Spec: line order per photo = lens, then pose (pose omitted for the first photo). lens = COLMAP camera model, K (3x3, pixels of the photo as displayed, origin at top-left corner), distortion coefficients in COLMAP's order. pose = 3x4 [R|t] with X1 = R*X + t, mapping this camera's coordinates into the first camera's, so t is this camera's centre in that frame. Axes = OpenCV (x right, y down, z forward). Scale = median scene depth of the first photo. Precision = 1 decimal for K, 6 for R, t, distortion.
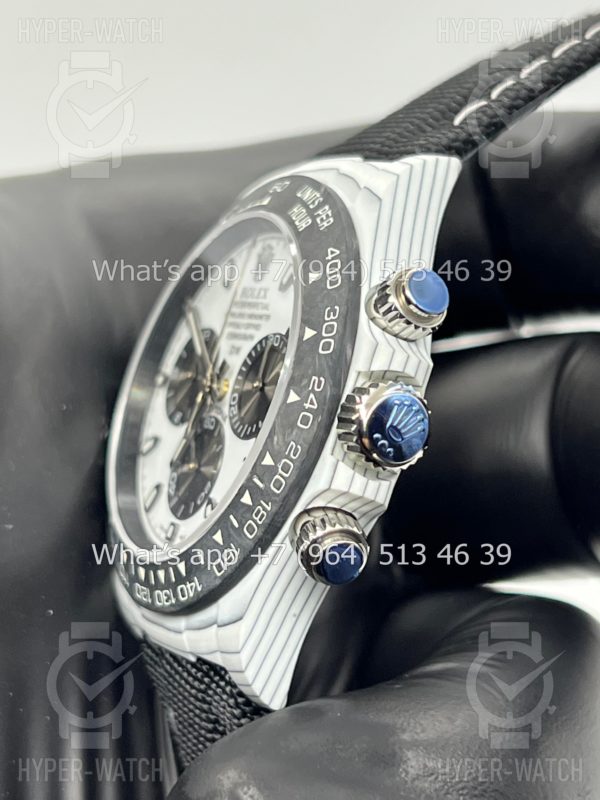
lens RADIAL K [[1910.3, 0, 293.4], [0, 1910.3, 404.1], [0, 0, 1]] dist [0.211656, 0.000000]
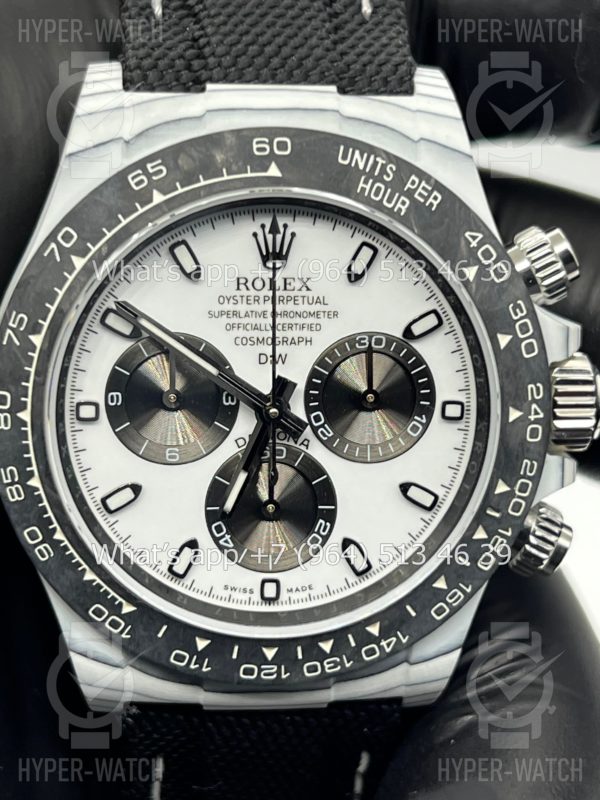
lens RADIAL K [[1910.3, 0, 302.8], [0, 1910.3, 395.5], [0, 0, 1]] dist [0.211656, 0.000000]
pose [[0.370488, -0.425312, 0.825741, -0.772116], [0.027755, 0.893677, 0.447851, -0.414826], [-0.928422, -0.143005, 0.342901, 0.777662]]
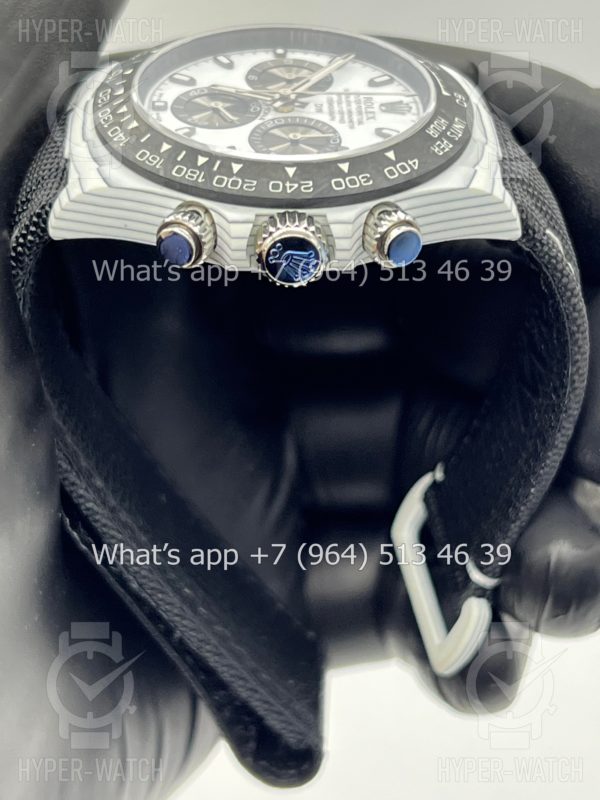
lens RADIAL K [[1910.3, 0, 300.7], [0, 1910.3, 398.4], [0, 0, 1]] dist [0.211656, 0.000000]
pose [[0.311143, 0.941989, 0.125882, -0.015473], [-0.949849, 0.303876, 0.073801, -0.055978], [0.031267, -0.142531, 0.989296, -0.245877]]
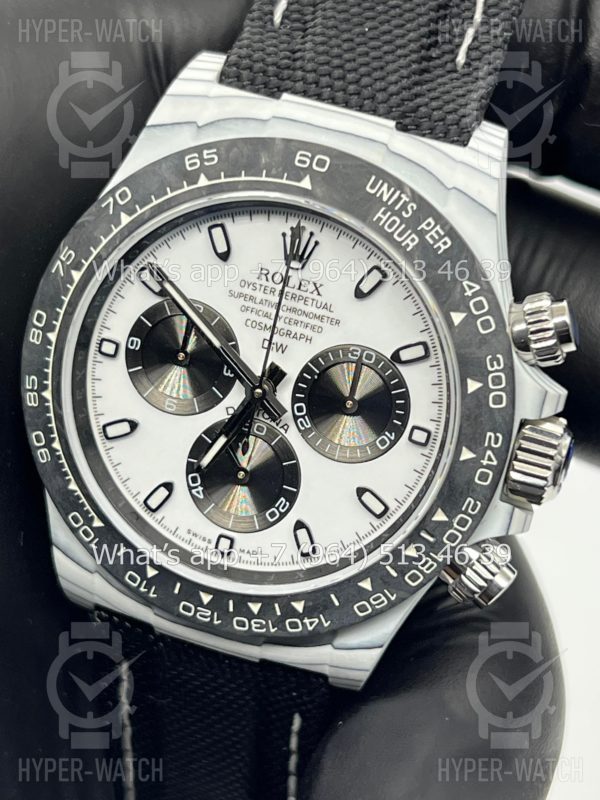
lens RADIAL K [[1910.3, 0, 302.1], [0, 1910.3, 395.9], [0, 0, 1]] dist [0.211656, 0.000000]
pose [[0.674551, -0.298828, 0.675043, -0.702094], [-0.091773, 0.873371, 0.478331, -0.485521], [-0.732502, -0.384609, 0.561709, 0.519387]]
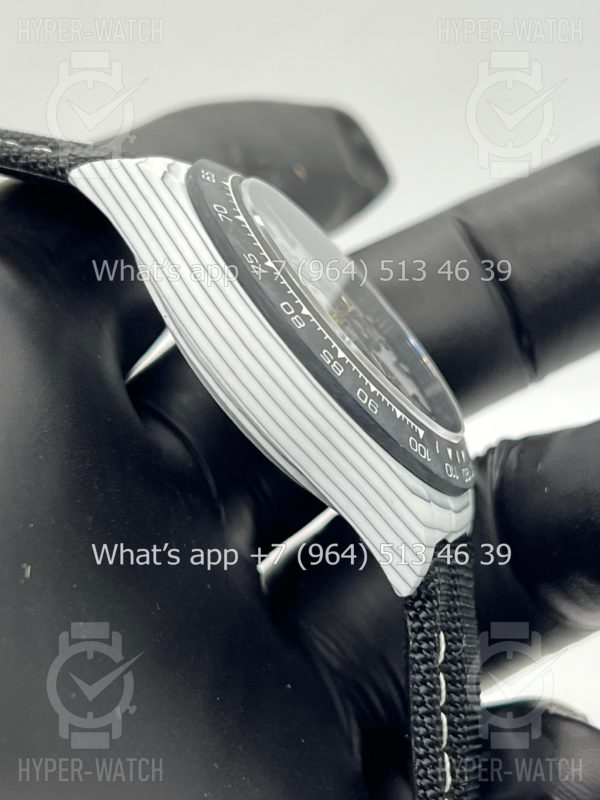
lens RADIAL K [[1910.3, 0, 300.2], [0, 1910.3, 399.7], [0, 0, 1]] dist [0.211656, 0.000000]
pose [[-0.711520, 0.266930, 0.649990, -0.782752], [0.362235, 0.931985, 0.013789, 0.011430], [-0.602100, 0.245261, -0.759817, 2.022221]]
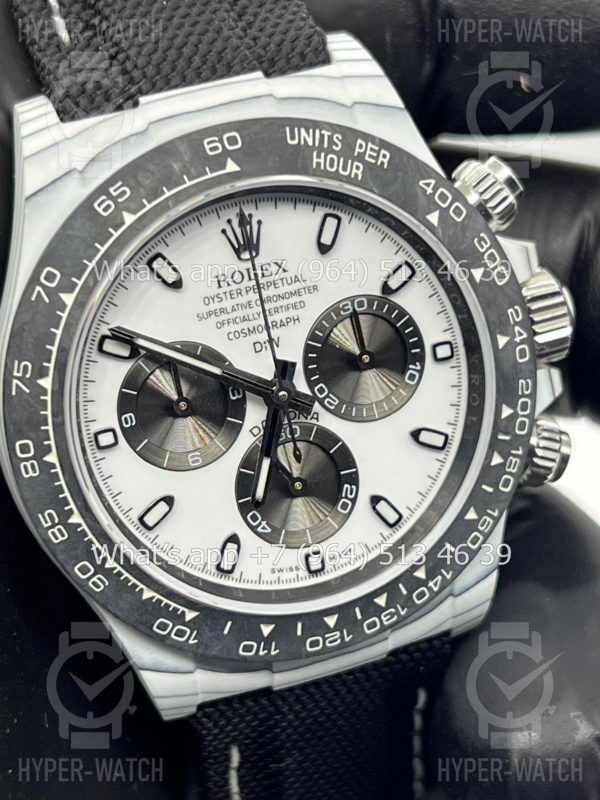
lens RADIAL K [[1910.3, 0, 298.5], [0, 1910.3, 397.2], [0, 0, 1]] dist [0.211656, 0.000000]
pose [[0.141514, -0.515663, 0.845024, -0.819159], [0.180192, 0.852772, 0.490215, -0.456420], [-0.973399, 0.082895, 0.213597, 0.890978]]
